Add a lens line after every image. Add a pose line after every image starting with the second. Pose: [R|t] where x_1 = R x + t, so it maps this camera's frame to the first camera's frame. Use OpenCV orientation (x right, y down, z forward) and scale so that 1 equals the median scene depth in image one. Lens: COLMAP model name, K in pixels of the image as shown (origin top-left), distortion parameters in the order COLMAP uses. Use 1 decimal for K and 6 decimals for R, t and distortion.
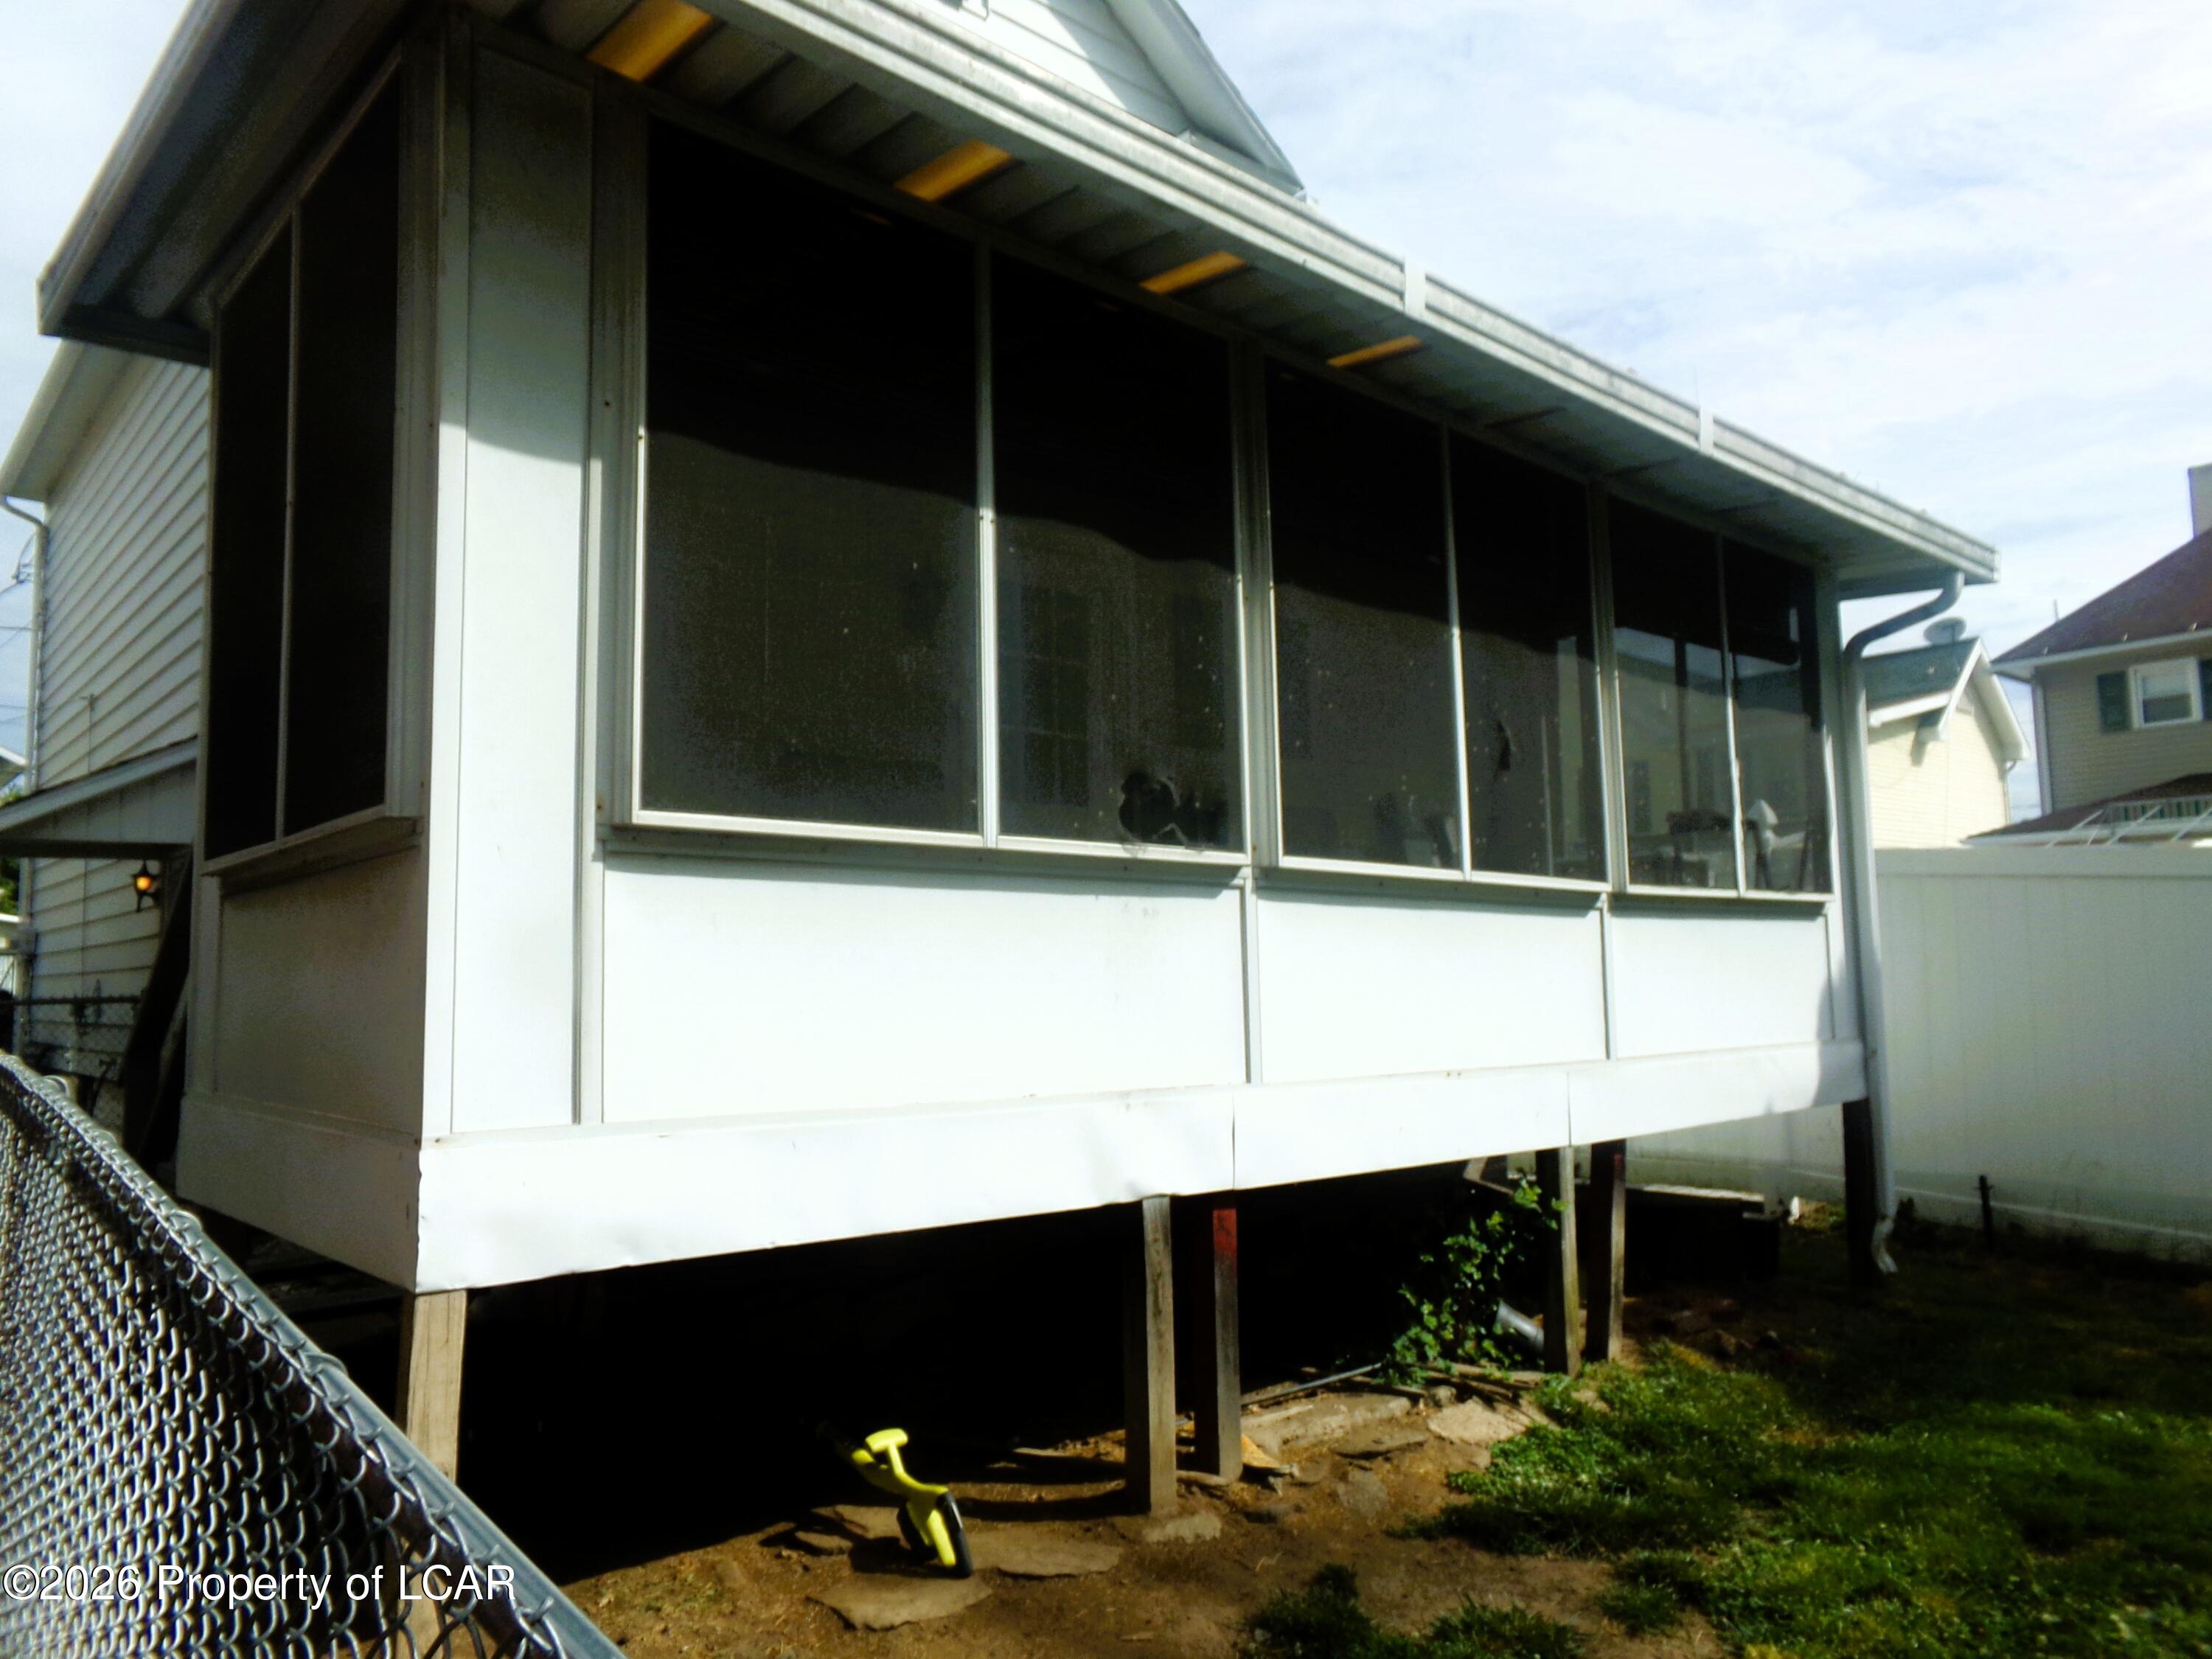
lens RADIAL K [[1499.6, 0, 1106.0], [0, 1499.6, 829.5], [0, 0, 1]] dist [-0.025231, 0.006169]
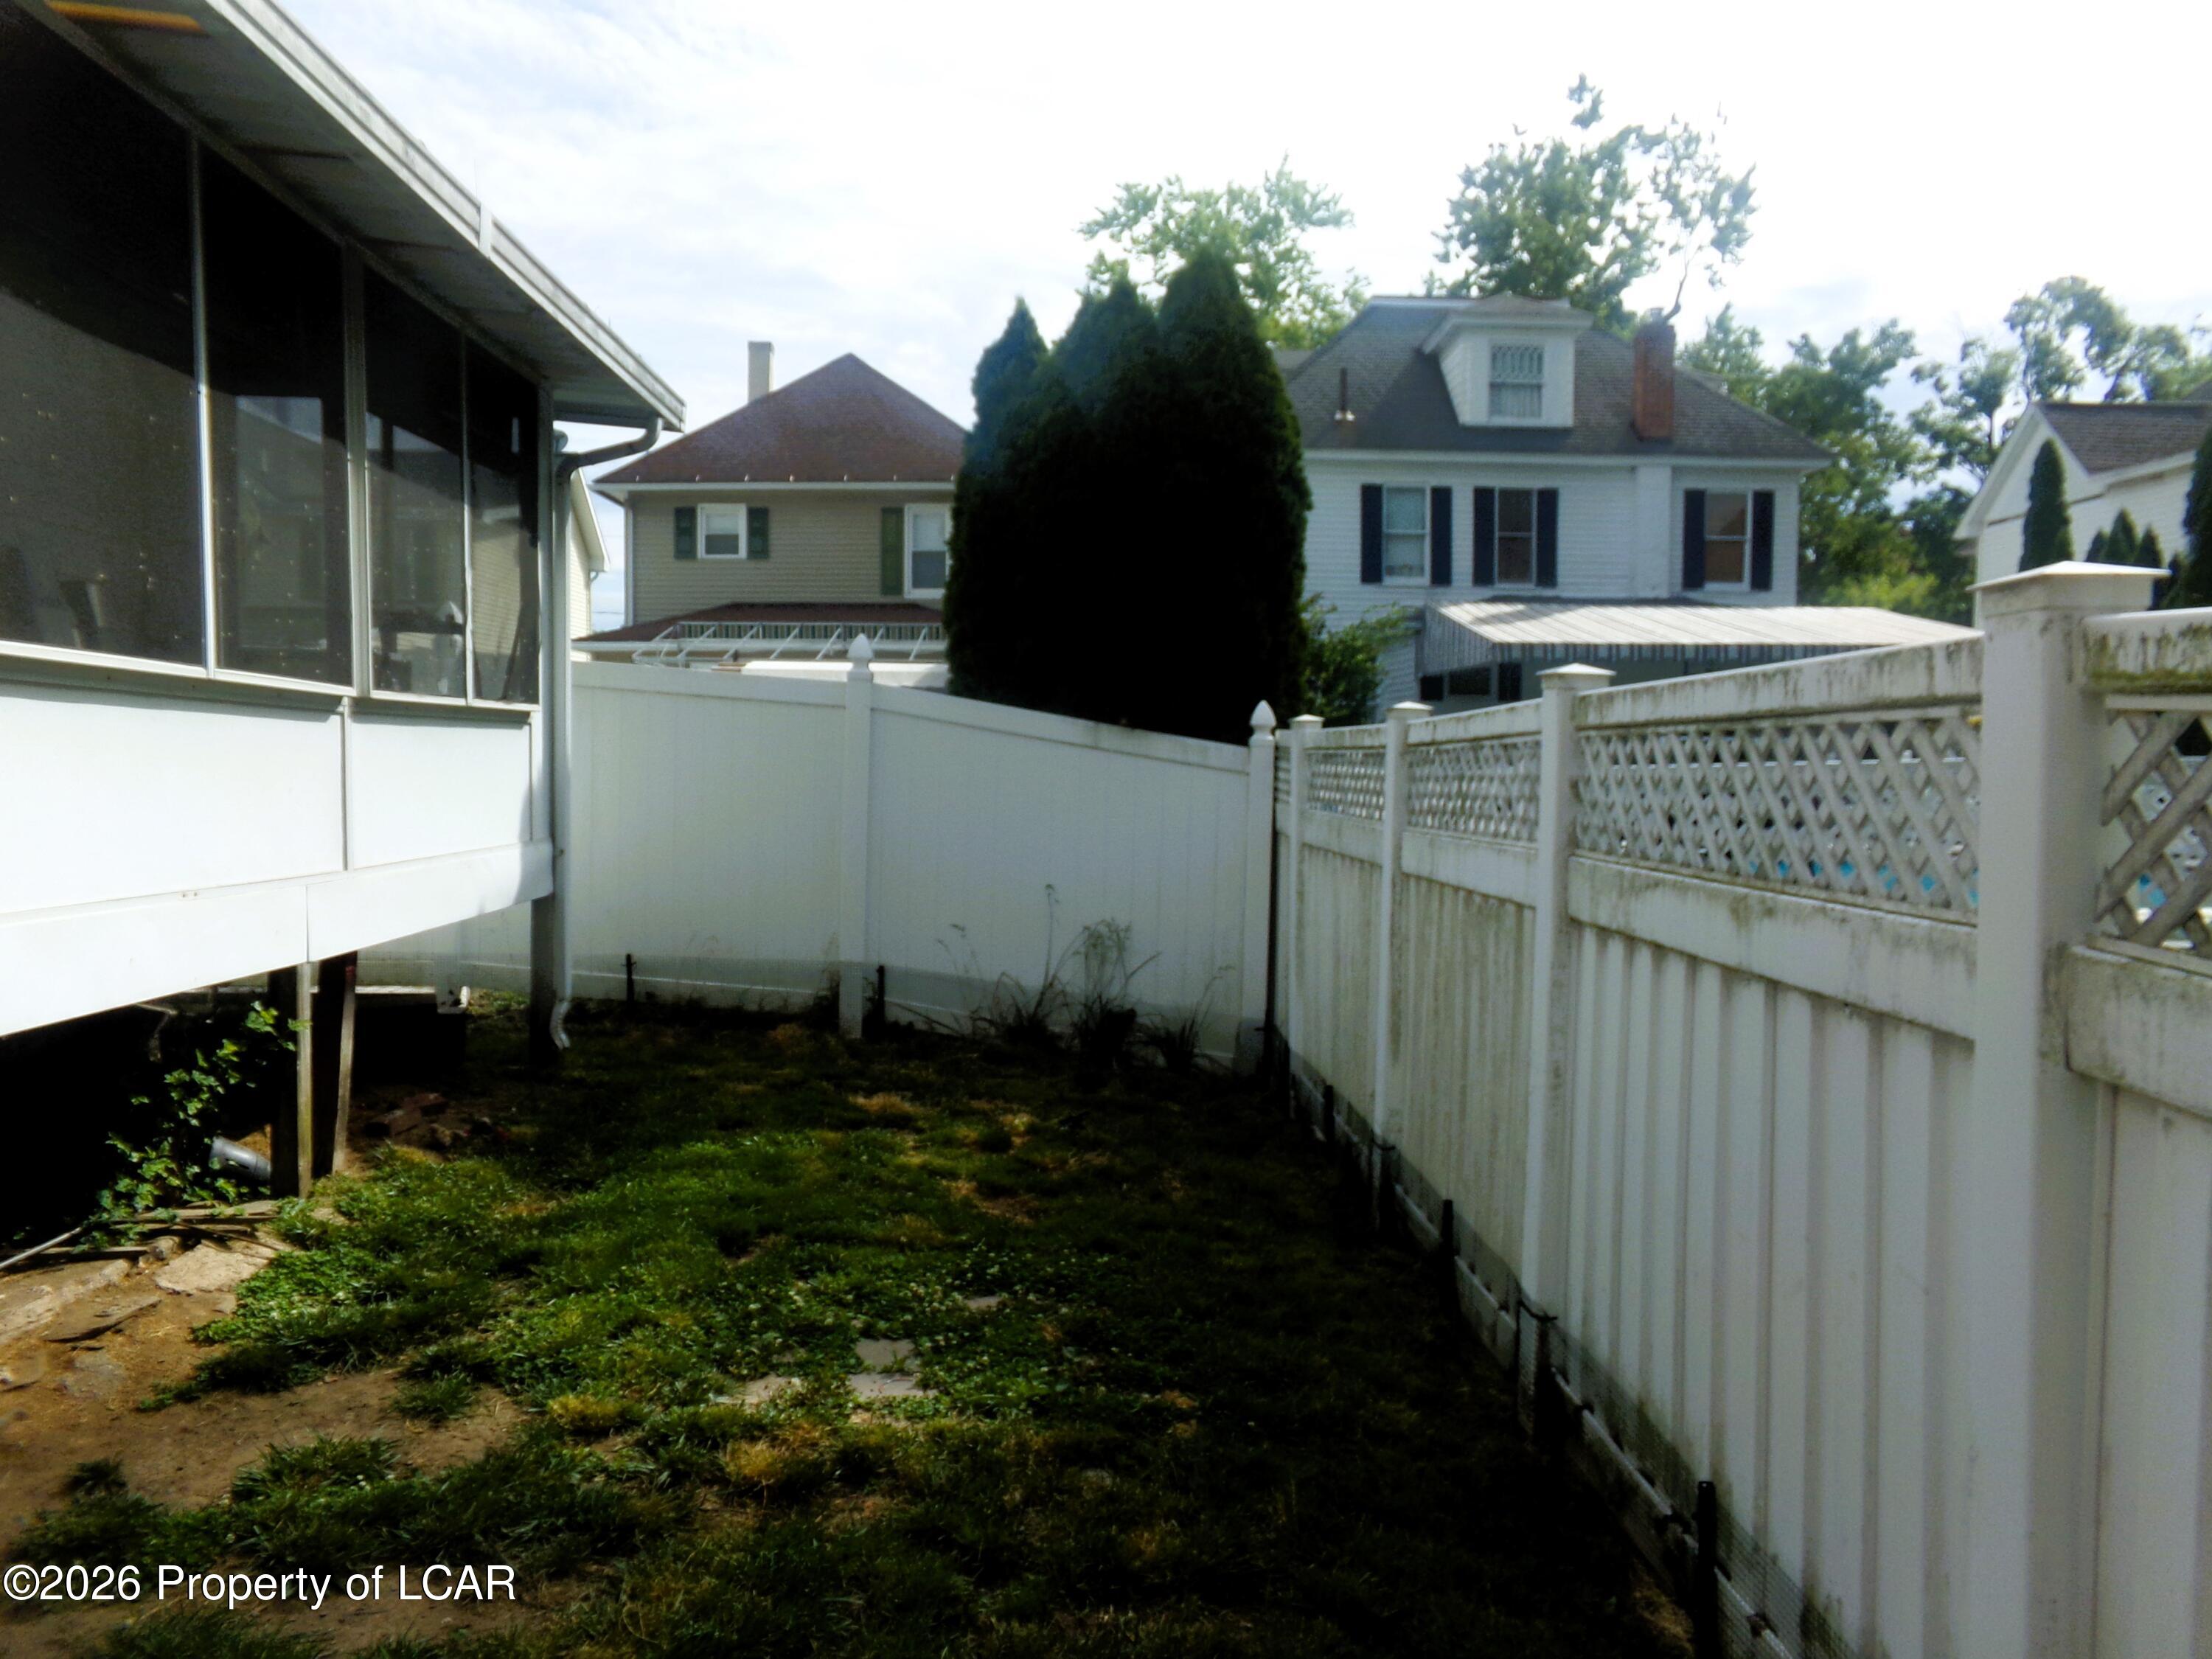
lens RADIAL K [[1491.9, 0, 1106.0], [0, 1491.9, 829.5], [0, 0, 1]] dist [0.006611, -0.000661]
pose [[0.612296, -0.013602, 0.790511, -0.139816], [-0.104672, 0.989656, 0.098103, -0.020387], [-0.783669, -0.142812, 0.604539, 0.040874]]
